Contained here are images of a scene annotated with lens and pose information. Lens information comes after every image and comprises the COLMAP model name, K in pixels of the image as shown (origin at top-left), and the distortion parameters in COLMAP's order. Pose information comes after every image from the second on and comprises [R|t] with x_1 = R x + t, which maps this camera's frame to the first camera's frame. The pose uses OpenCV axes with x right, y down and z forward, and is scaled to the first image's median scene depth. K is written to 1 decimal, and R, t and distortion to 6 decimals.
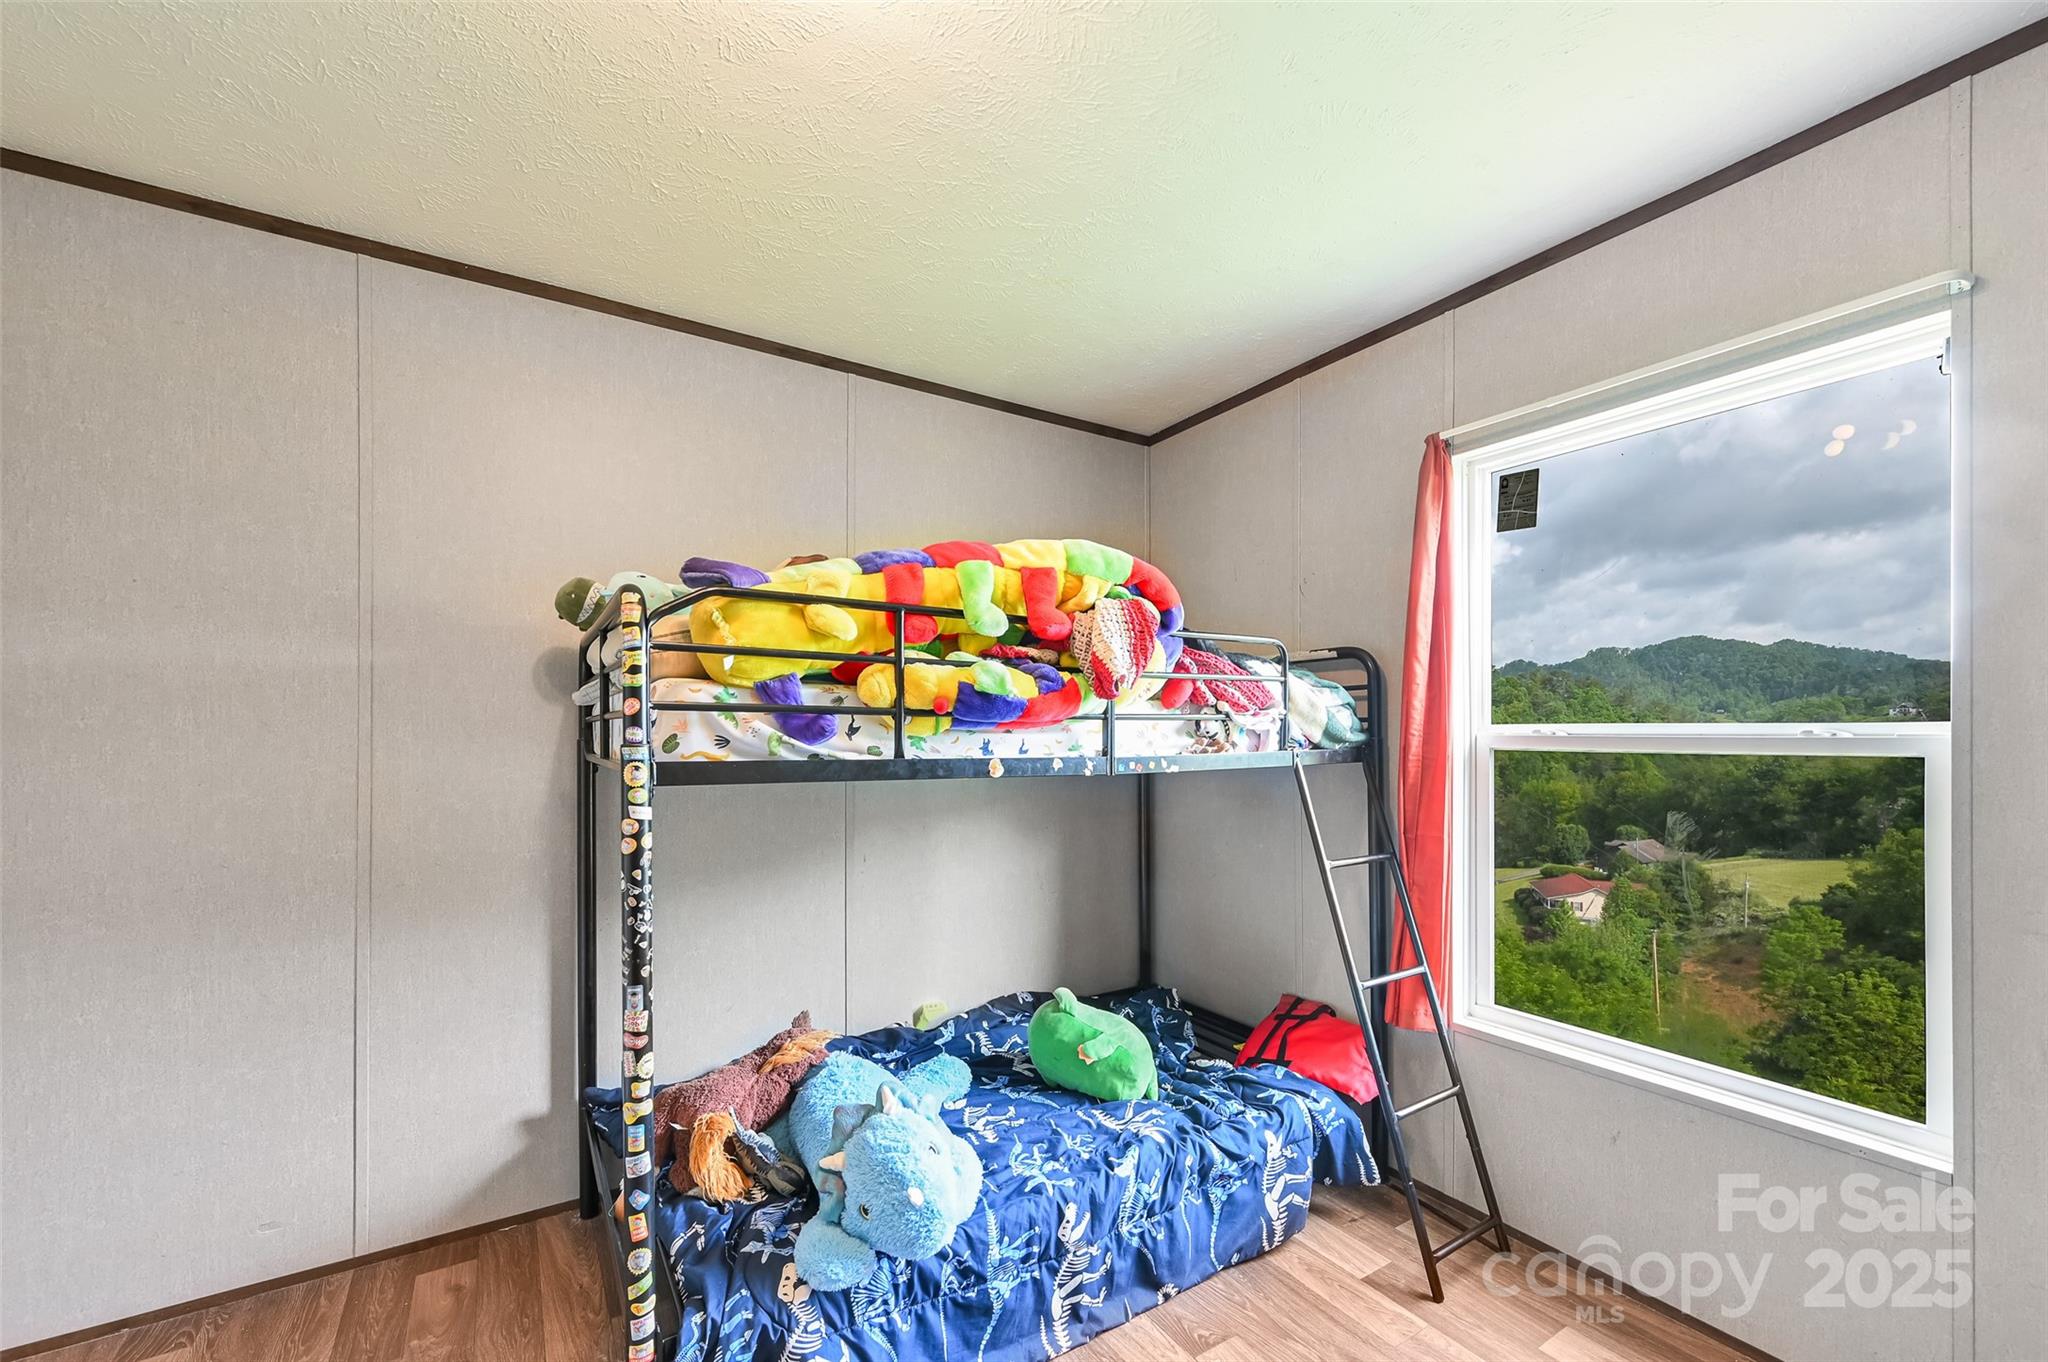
lens RADIAL K [[836.4, 0, 1032.8], [0, 836.4, 741.5], [0, 0, 1]] dist [0.002004, -0.000308]
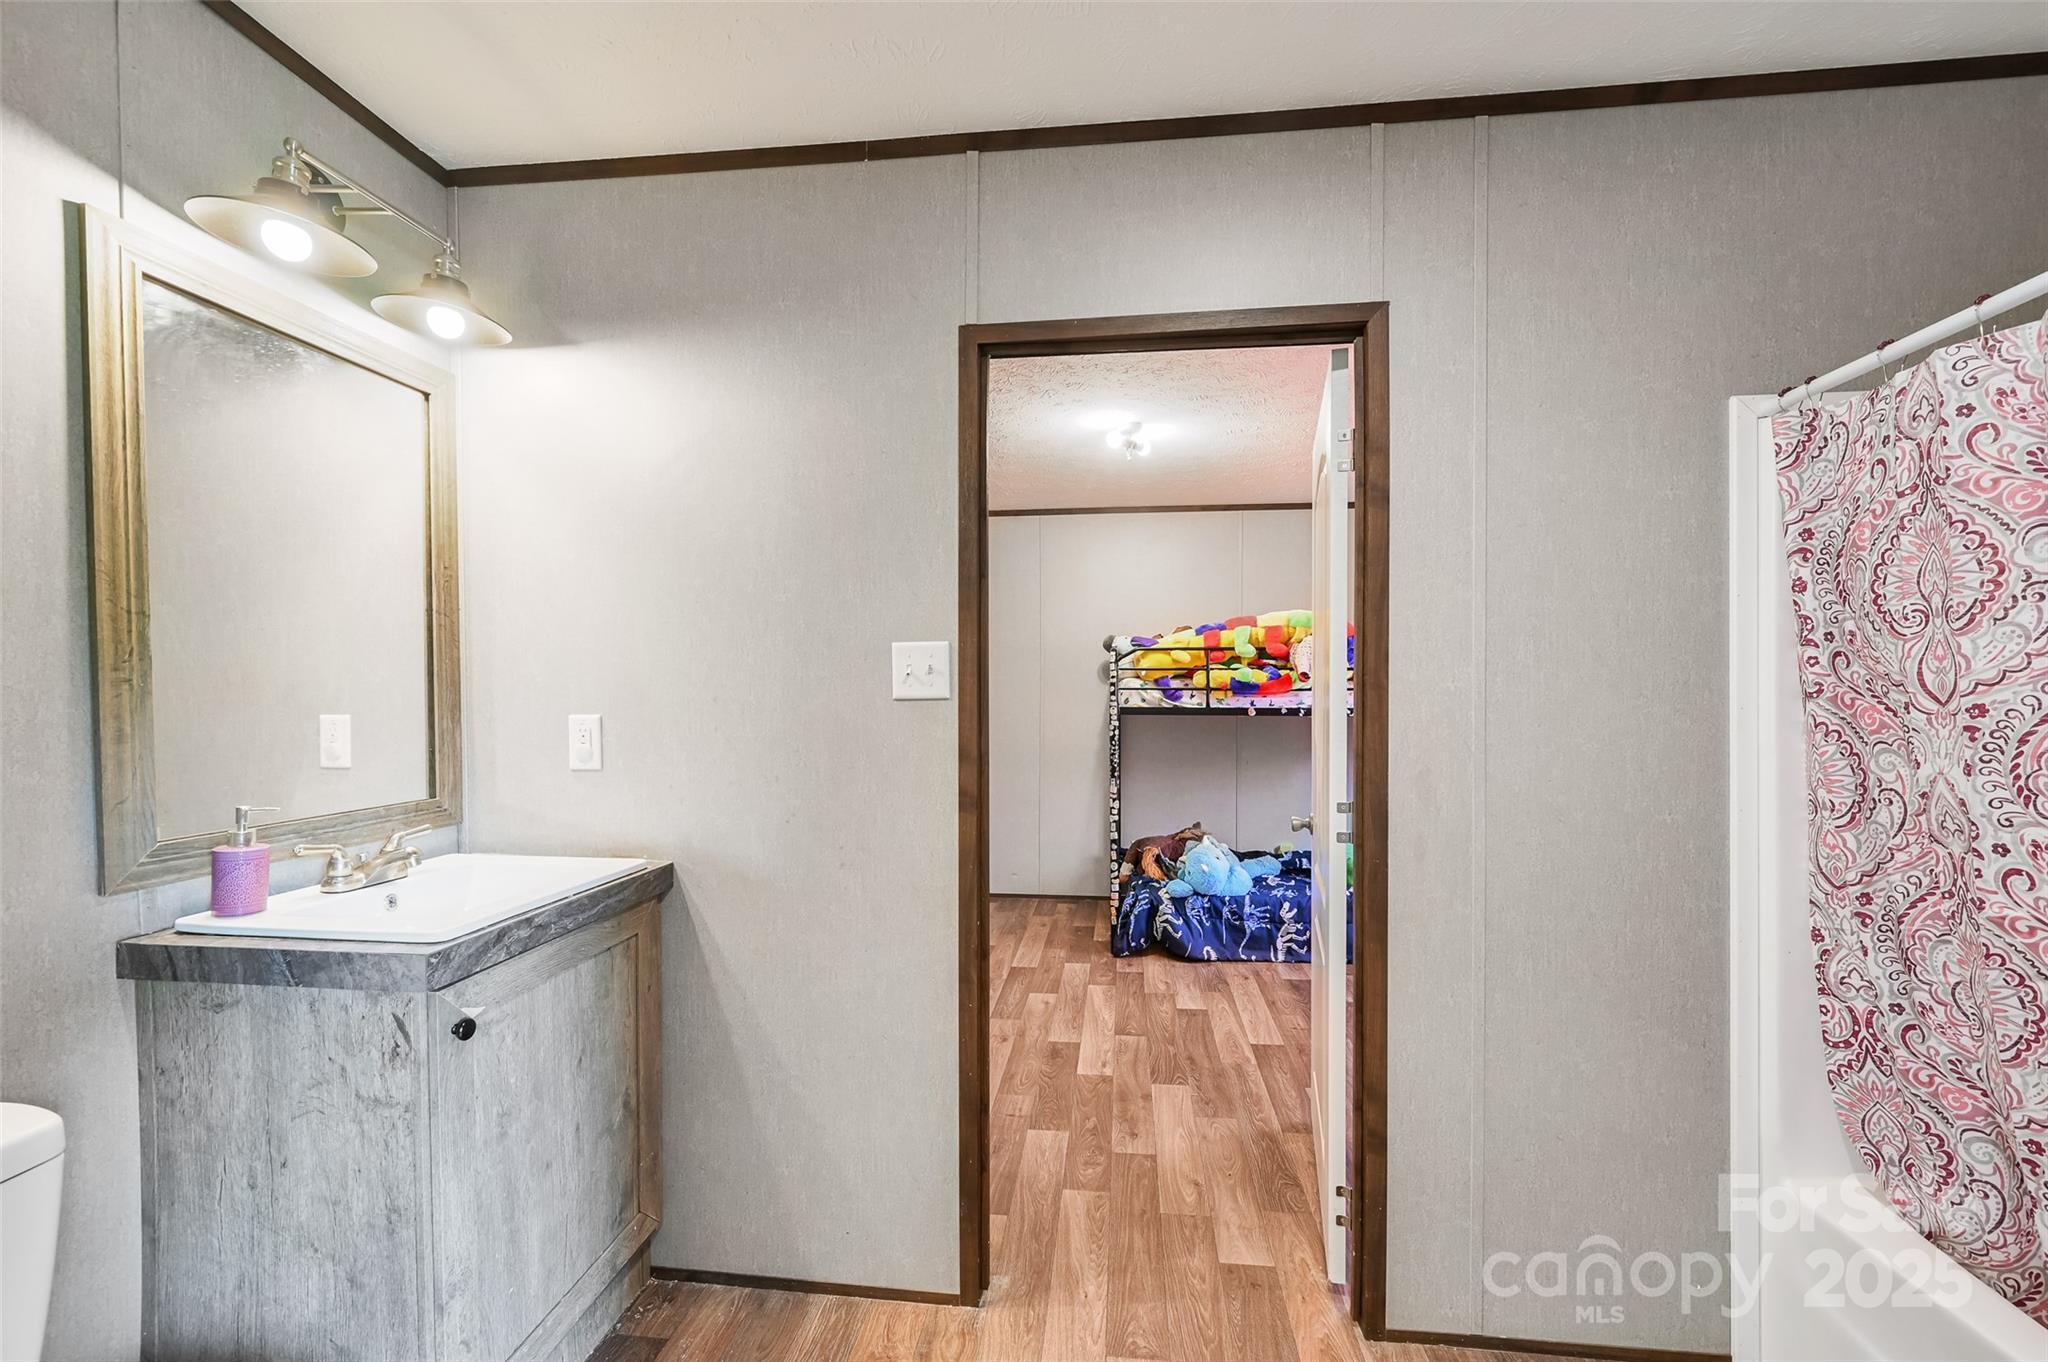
lens RADIAL K [[836.4, 0, 1014.6], [0, 836.4, 692.9], [0, 0, 1]] dist [0.002004, -0.000308]
pose [[0.771525, -0.002458, -0.636195, 1.017376], [-0.003150, 0.999966, -0.007684, -0.001760], [0.636191, 0.007933, 0.771490, -1.366205]]
